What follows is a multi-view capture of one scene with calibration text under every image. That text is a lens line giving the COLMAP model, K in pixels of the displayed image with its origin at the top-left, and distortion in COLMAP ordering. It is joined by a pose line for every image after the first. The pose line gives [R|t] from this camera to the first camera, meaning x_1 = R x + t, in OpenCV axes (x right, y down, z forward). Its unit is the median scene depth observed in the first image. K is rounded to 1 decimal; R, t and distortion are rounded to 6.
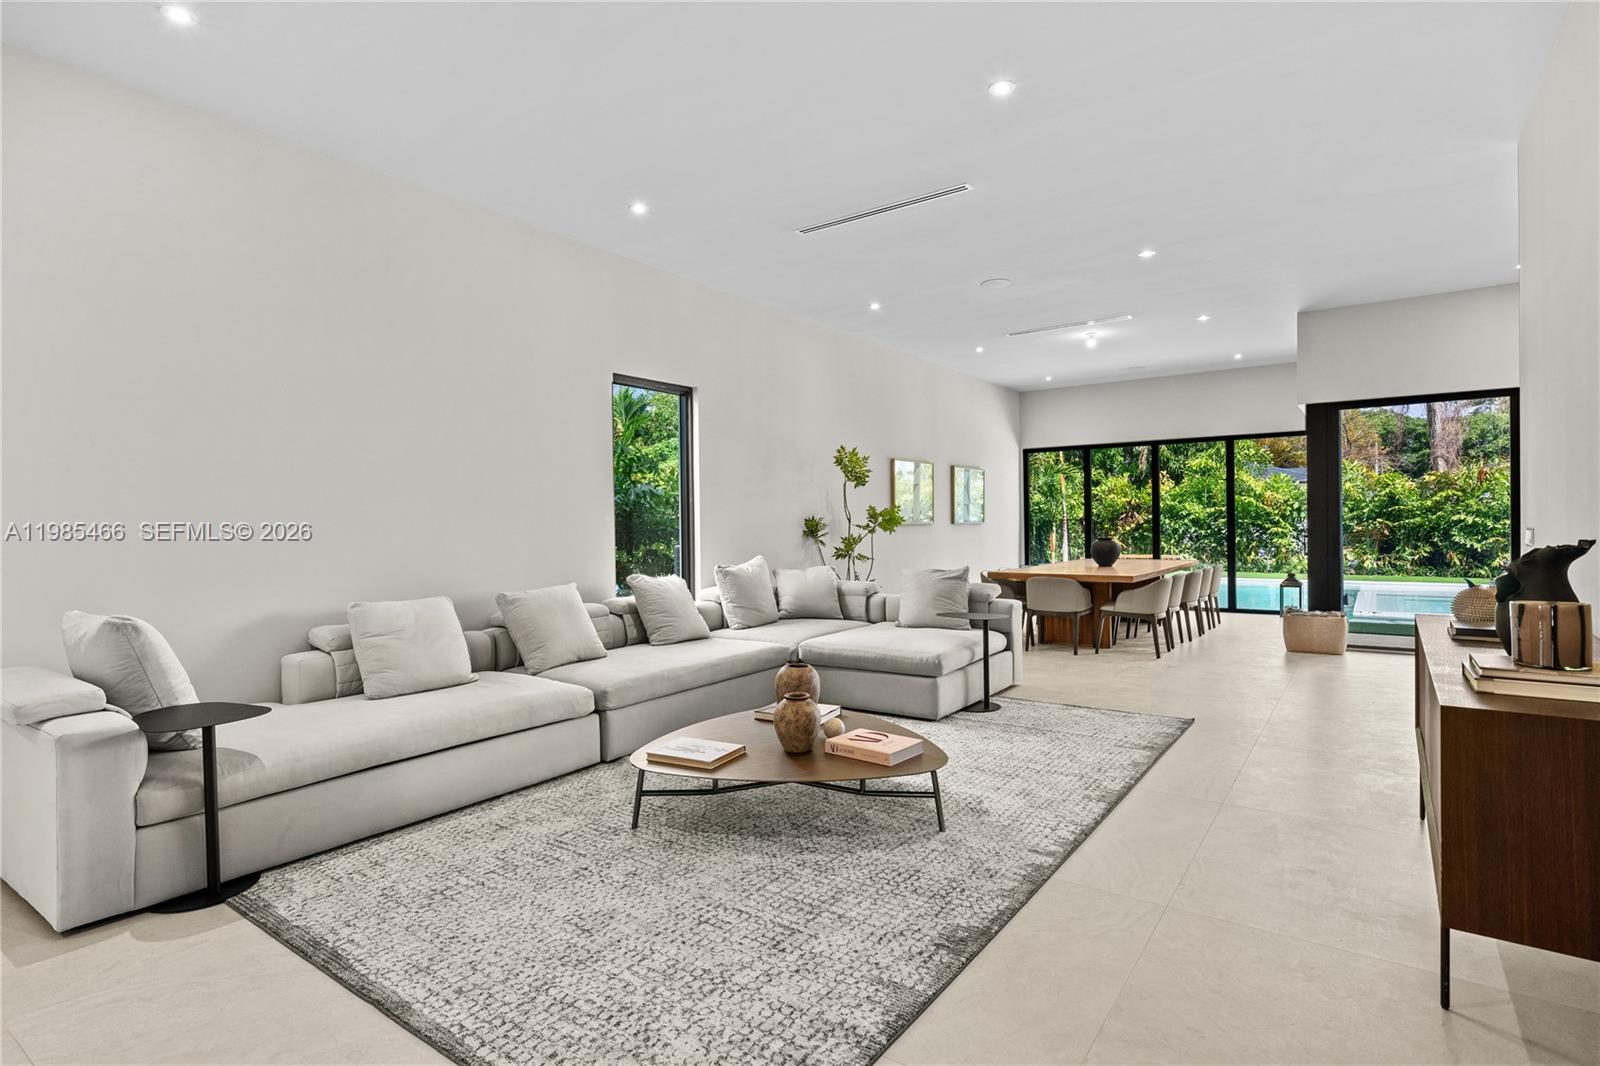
lens RADIAL K [[810.3, 0, 787.4], [0, 810.3, 527.9], [0, 0, 1]] dist [0.000982, 0.000216]
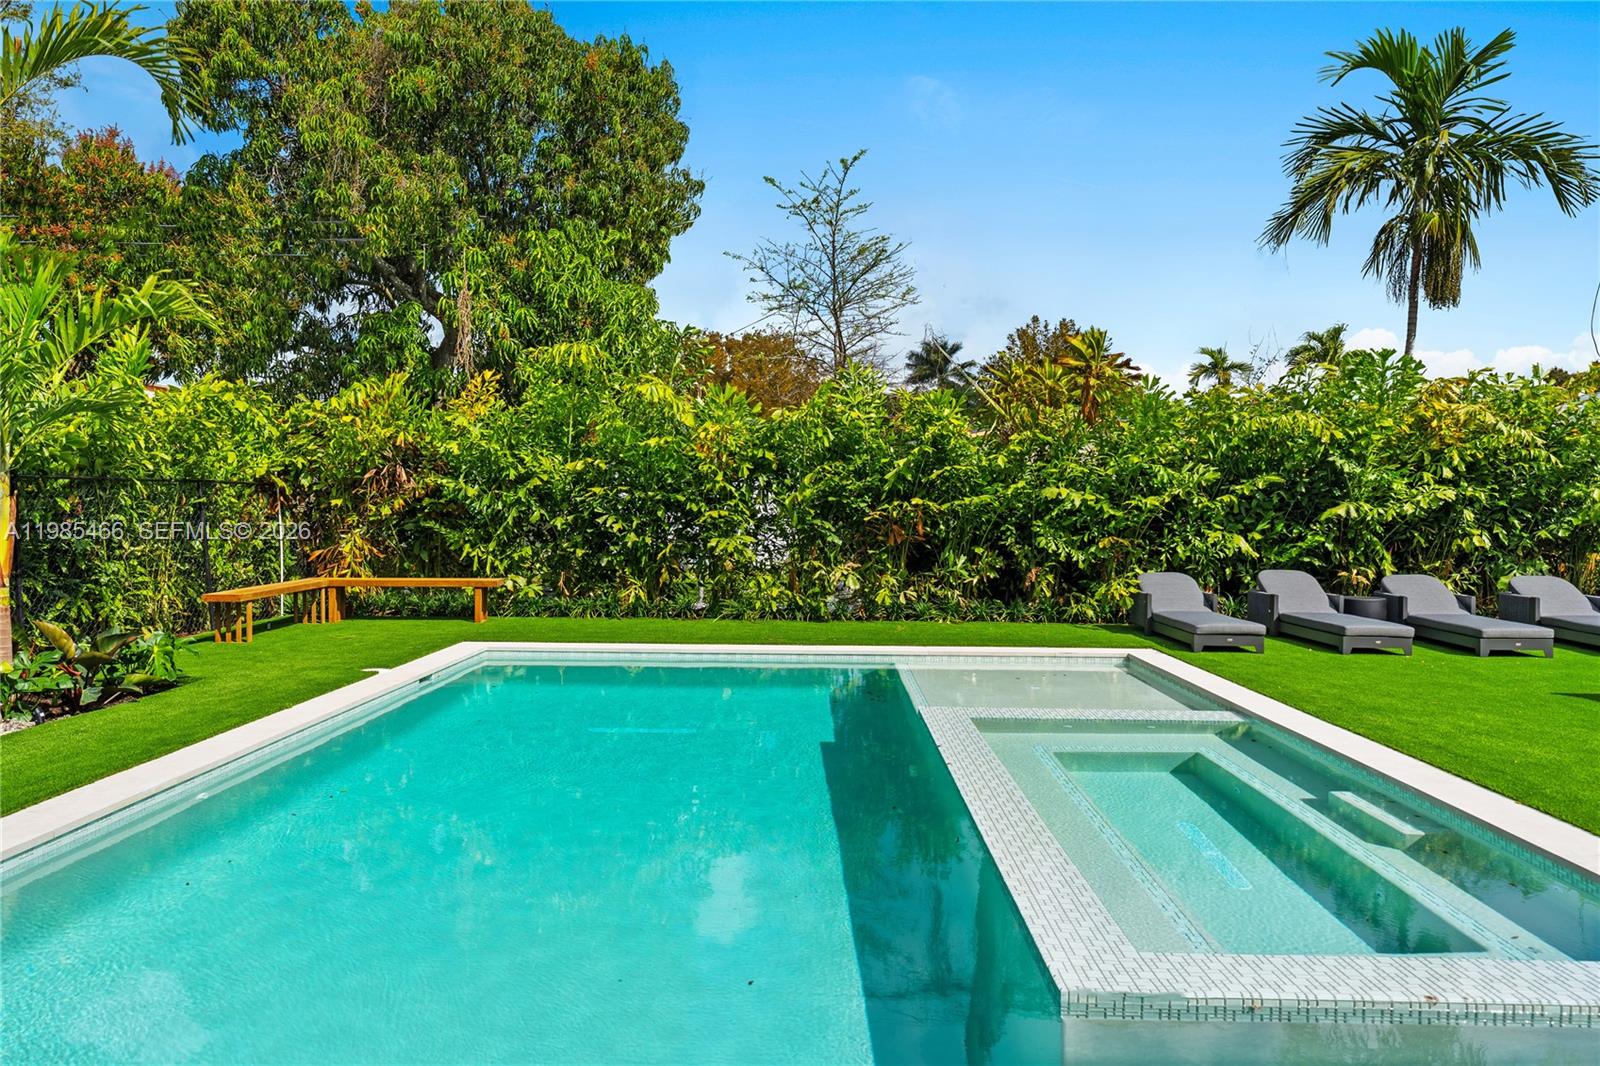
lens RADIAL K [[1049.0, 0, 803.4], [0, 1049.0, 526.7], [0, 0, 1]] dist [0.001202, -0.000820]
pose [[0.819757, 0.005497, 0.572685, 1.411390], [-0.014097, 0.999845, 0.010582, 0.003615], [-0.572537, -0.016748, 0.819708, 2.260062]]
